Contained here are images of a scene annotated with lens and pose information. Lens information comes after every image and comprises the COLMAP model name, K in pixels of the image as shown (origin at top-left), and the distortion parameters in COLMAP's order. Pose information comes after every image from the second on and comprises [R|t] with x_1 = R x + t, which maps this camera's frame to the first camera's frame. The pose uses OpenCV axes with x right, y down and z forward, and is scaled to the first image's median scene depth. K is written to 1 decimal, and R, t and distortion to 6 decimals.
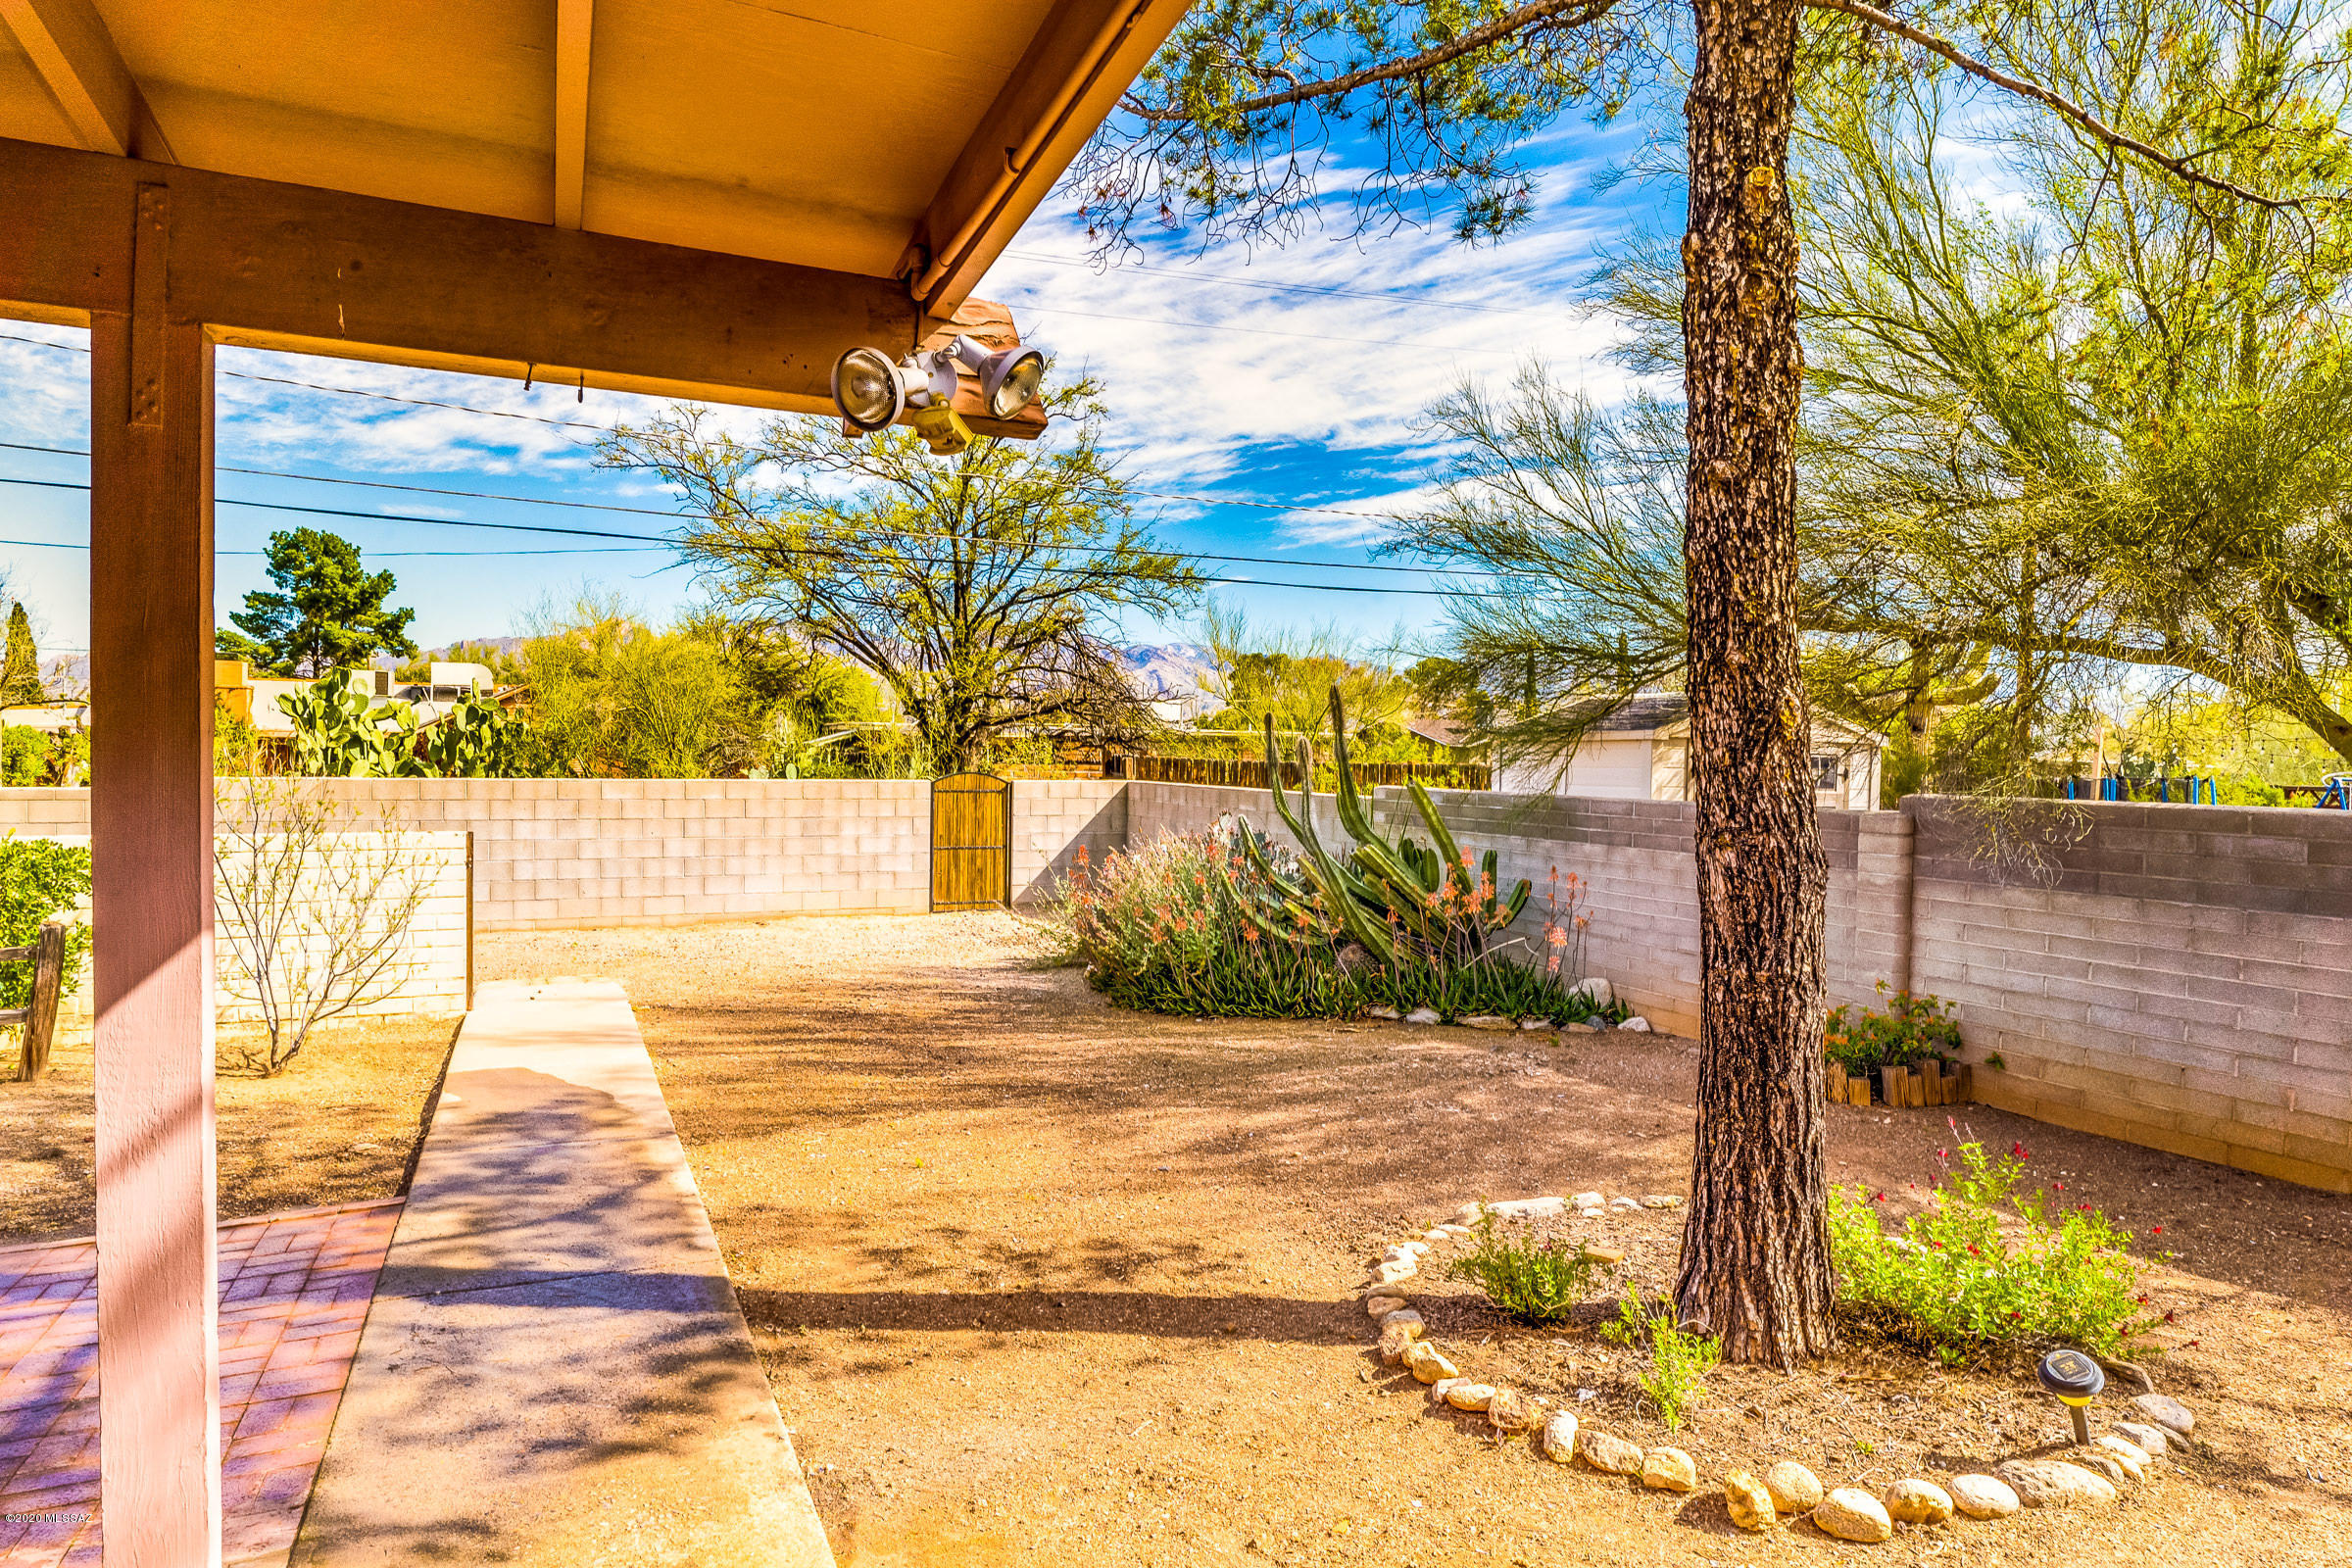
lens RADIAL K [[1363.5, 0, 1176.0], [0, 1363.5, 784.0], [0, 0, 1]] dist [0.002895, 0.000925]
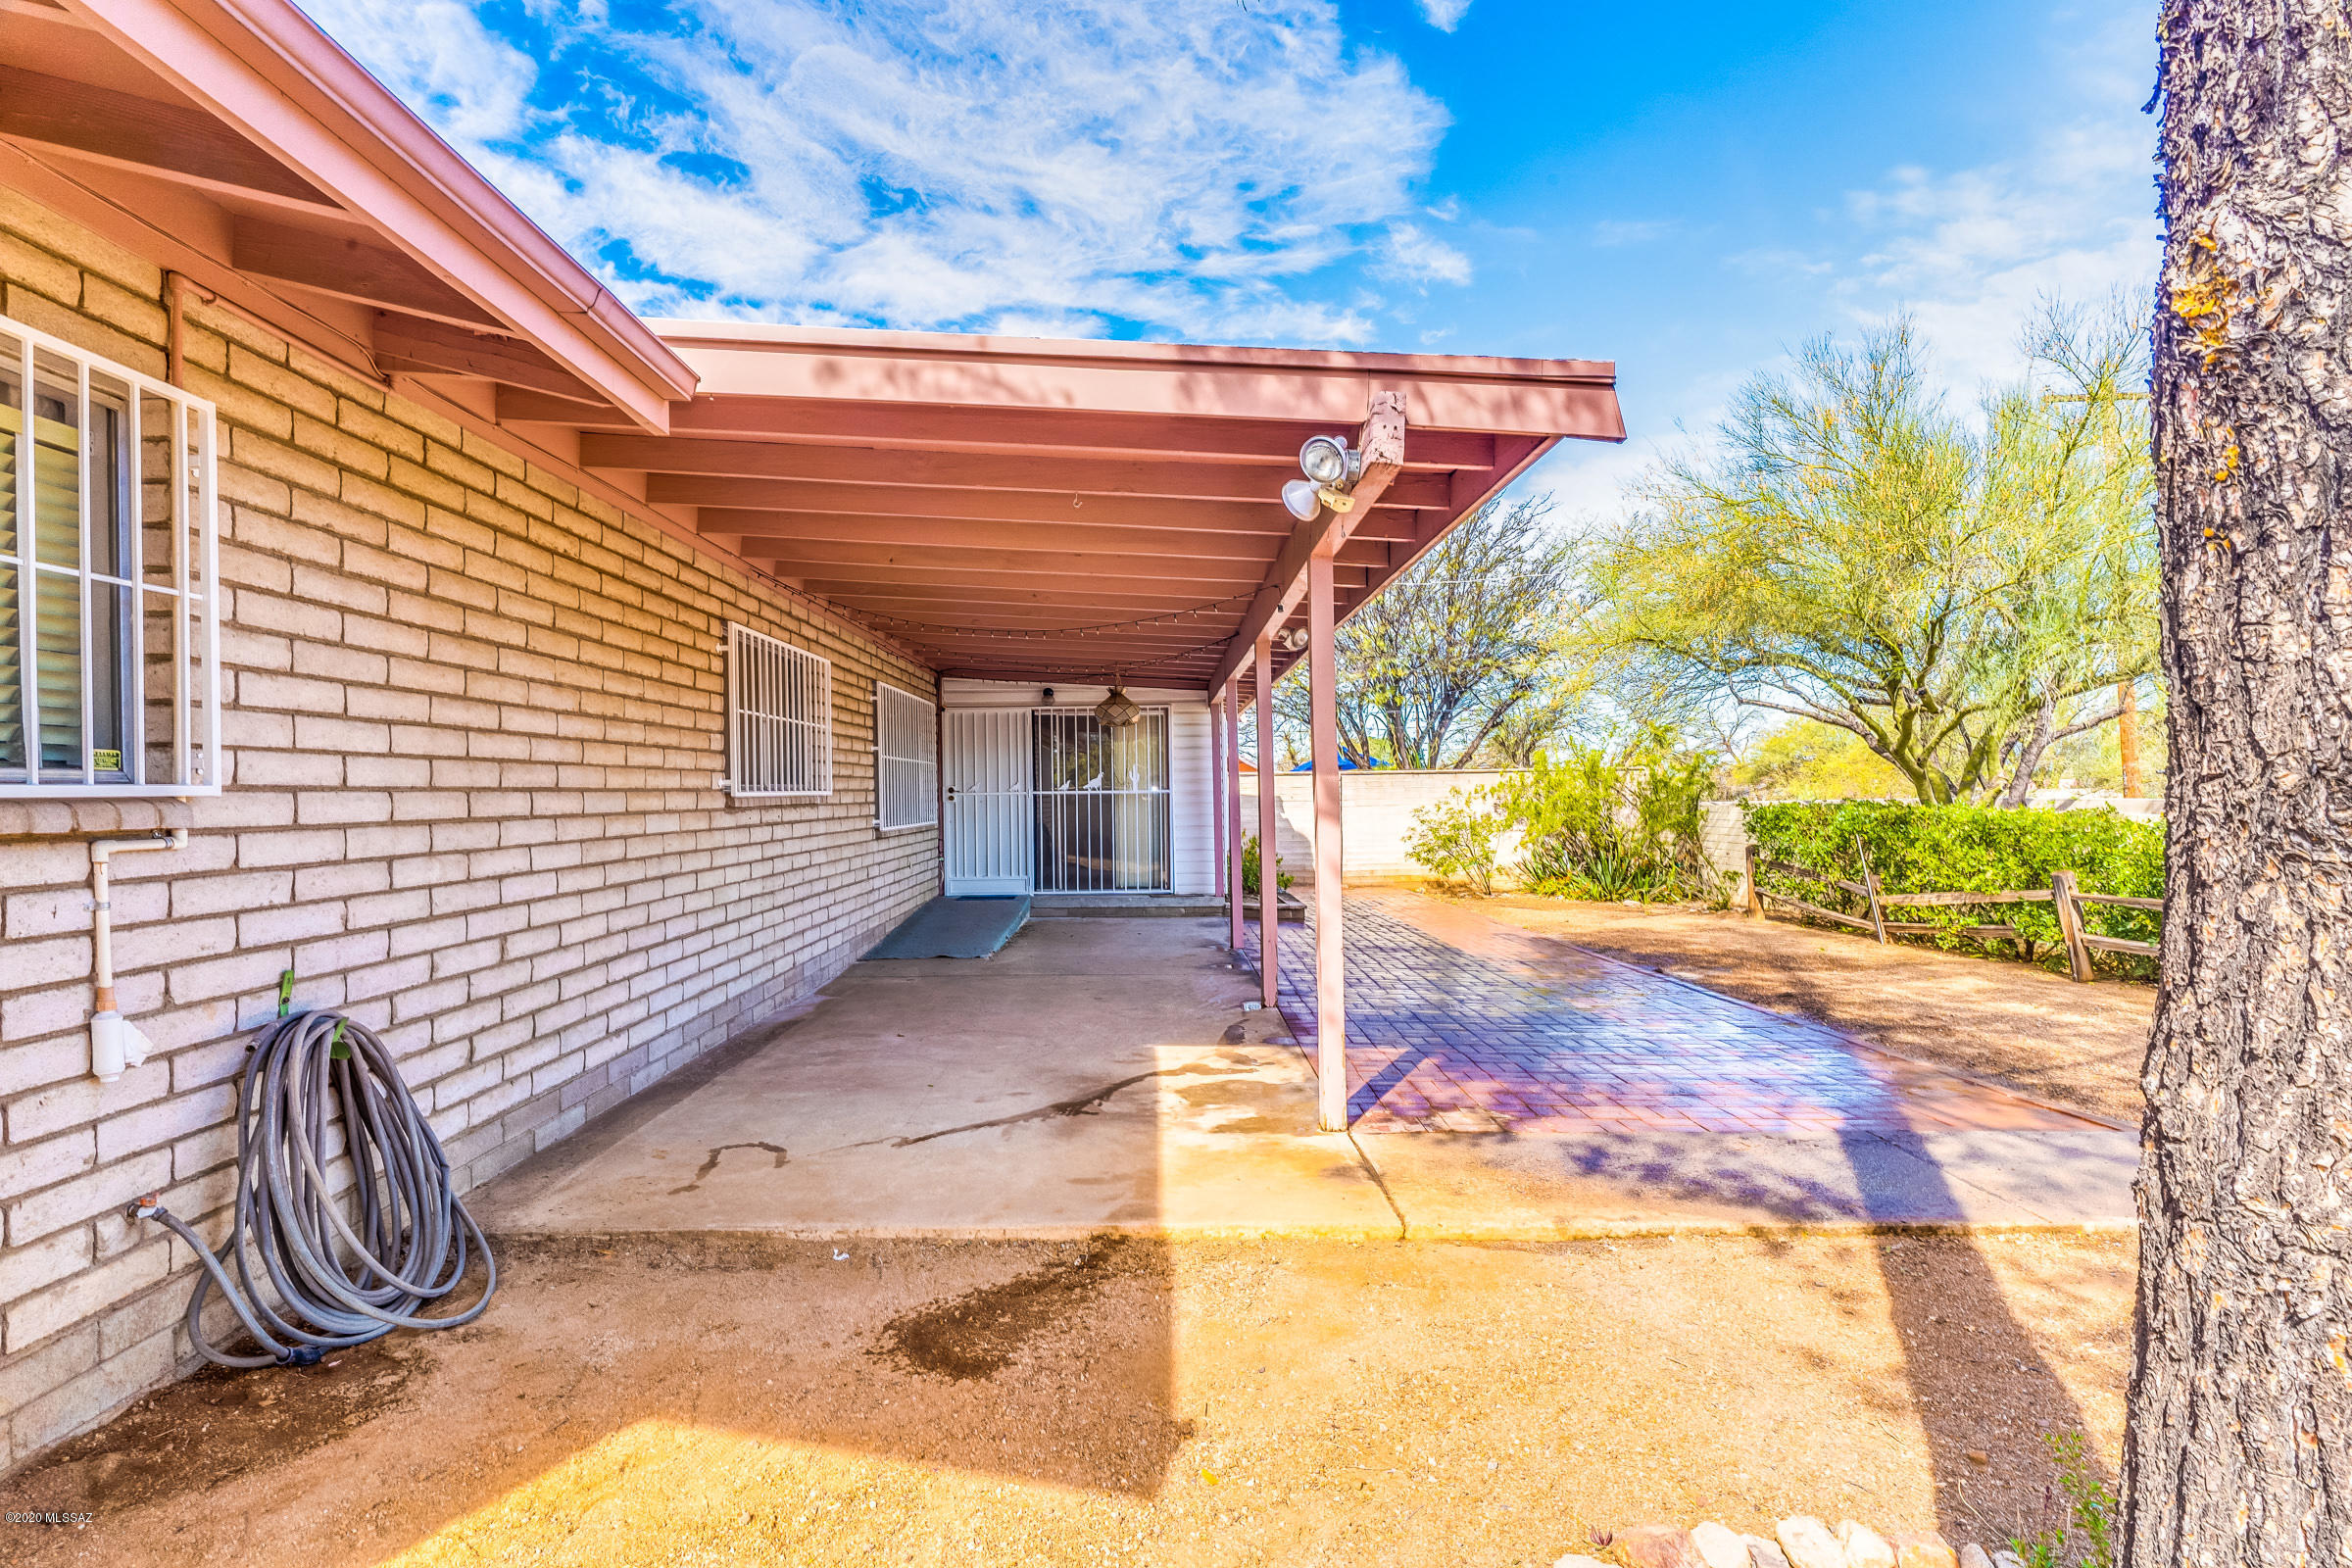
lens RADIAL K [[1189.1, 0, 1163.0], [0, 1189.1, 786.2], [0, 0, 1]] dist [0.004288, -0.000653]
pose [[-0.401305, -0.013537, -0.915844, 0.480354], [-0.015717, 0.999845, -0.007892, 0.042839], [0.915809, 0.011227, -0.401456, 0.529163]]
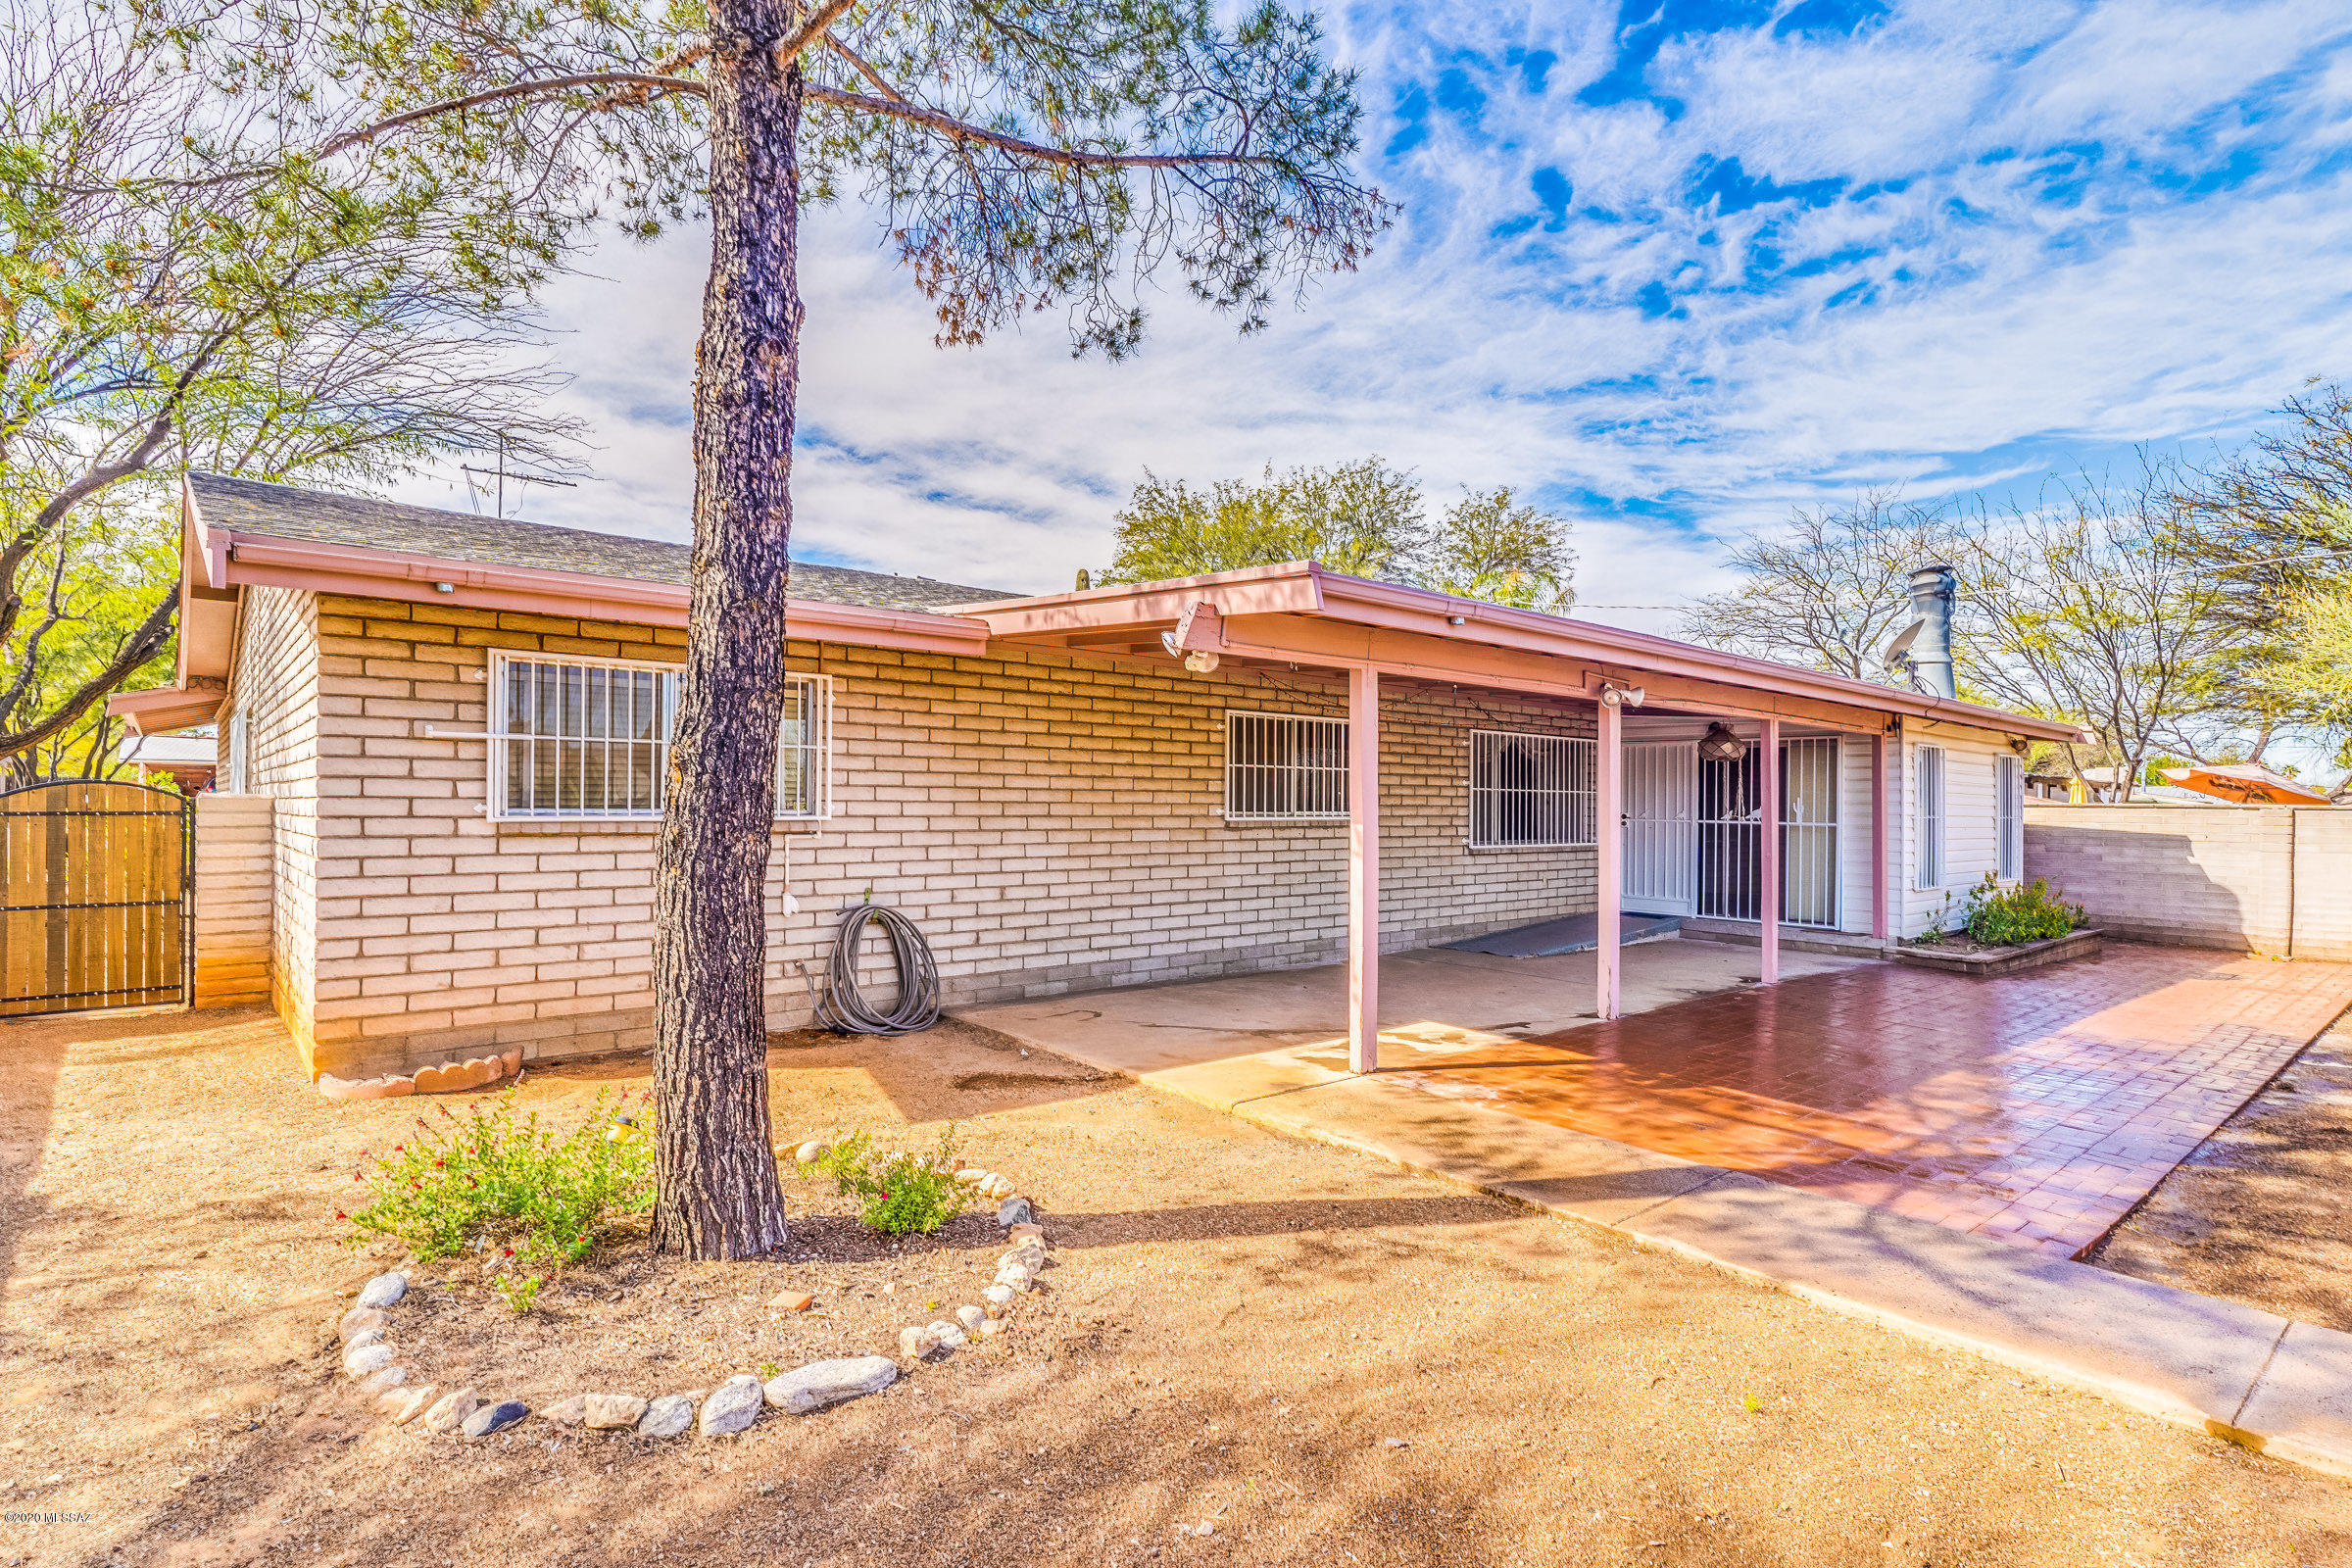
lens RADIAL K [[1166.4, 0, 1182.9], [0, 1166.4, 791.5], [0, 0, 1]] dist [-0.000976, 0.000298]
pose [[-0.959388, -0.028590, -0.280636, 0.215697], [-0.033417, 0.999364, 0.012428, -0.004327], [0.280102, 0.021301, -0.959734, 1.232193]]
